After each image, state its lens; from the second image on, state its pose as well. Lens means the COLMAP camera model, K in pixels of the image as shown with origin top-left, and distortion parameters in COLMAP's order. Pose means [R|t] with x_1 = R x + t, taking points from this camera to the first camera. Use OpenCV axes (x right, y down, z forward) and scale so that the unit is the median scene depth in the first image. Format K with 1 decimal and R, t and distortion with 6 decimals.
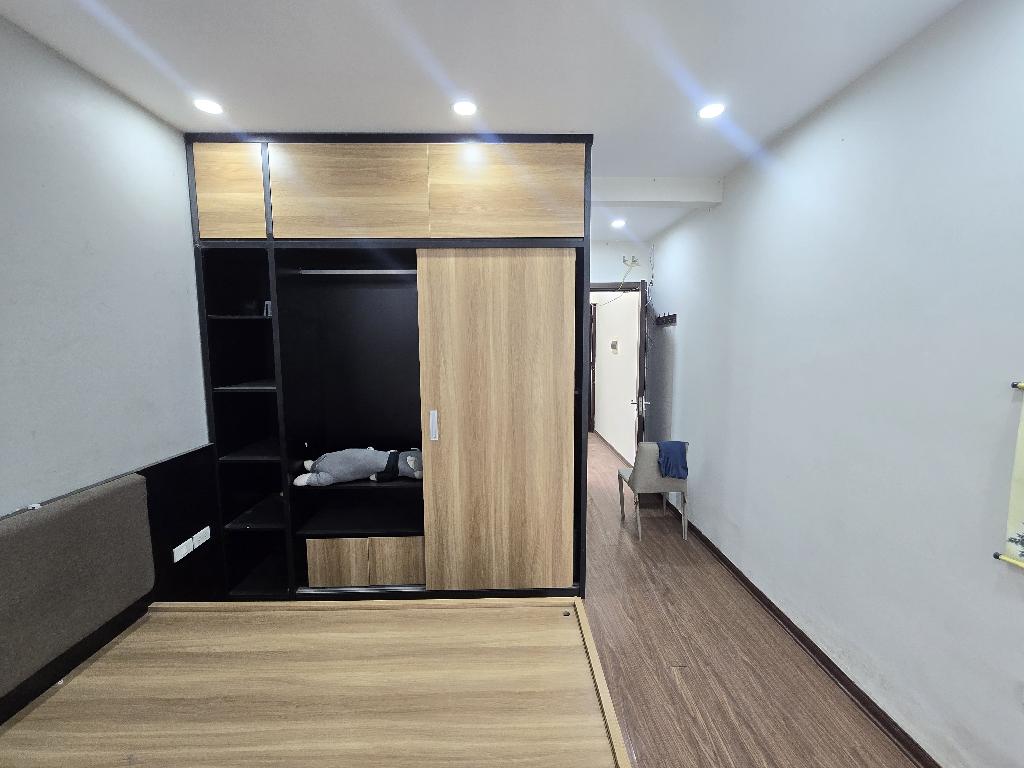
lens RADIAL K [[422.8, 0, 509.9], [0, 422.8, 380.5], [0, 0, 1]] dist [0.002582, 0.001456]
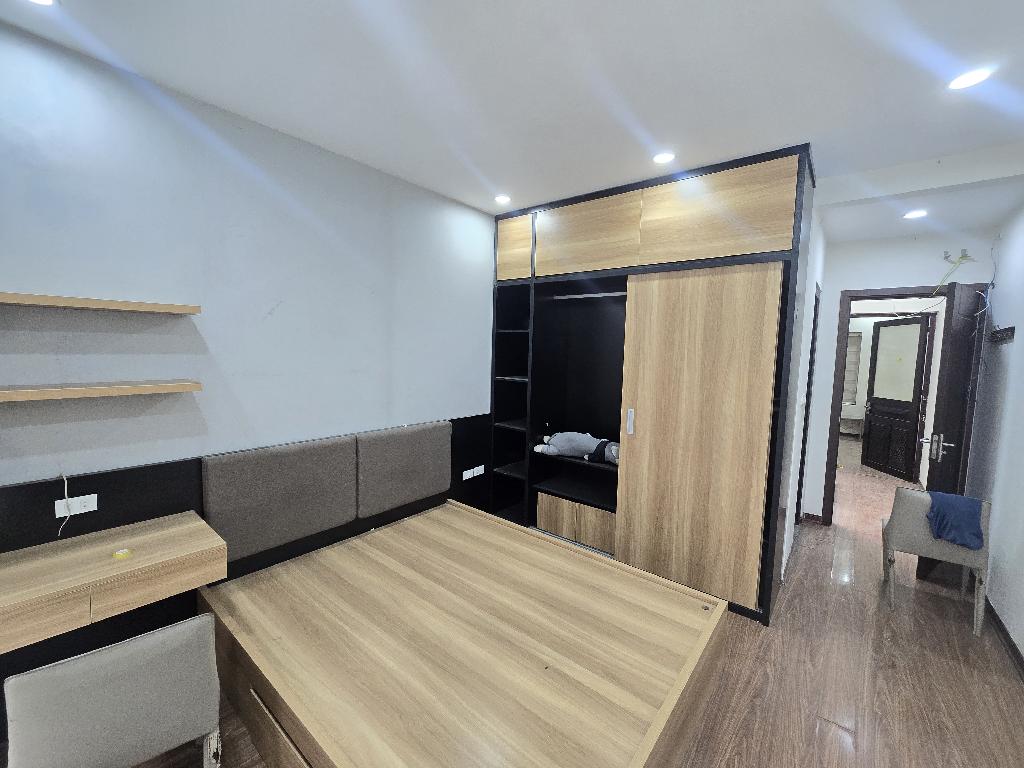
lens RADIAL K [[422.8, 0, 510.0], [0, 422.8, 378.8], [0, 0, 1]] dist [0.002582, 0.001456]
pose [[0.763514, 0.076103, -0.641291, 0.324299], [-0.096073, 0.995367, 0.003739, 0.014957], [0.638605, 0.058756, 0.767288, -0.139824]]
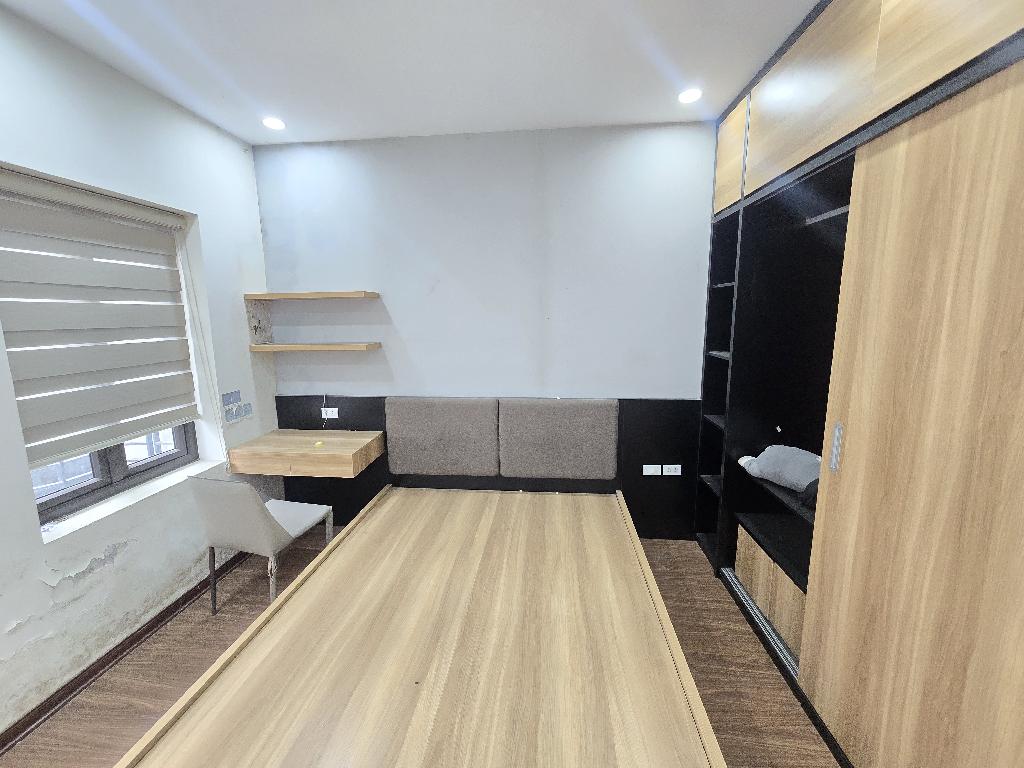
lens RADIAL K [[422.8, 0, 506.6], [0, 422.8, 382.5], [0, 0, 1]] dist [0.002582, 0.001456]
pose [[-0.121021, 0.175175, -0.977071, 0.464661], [-0.082514, 0.979124, 0.185763, -0.063119], [0.989214, 0.103104, -0.104040, 0.610251]]
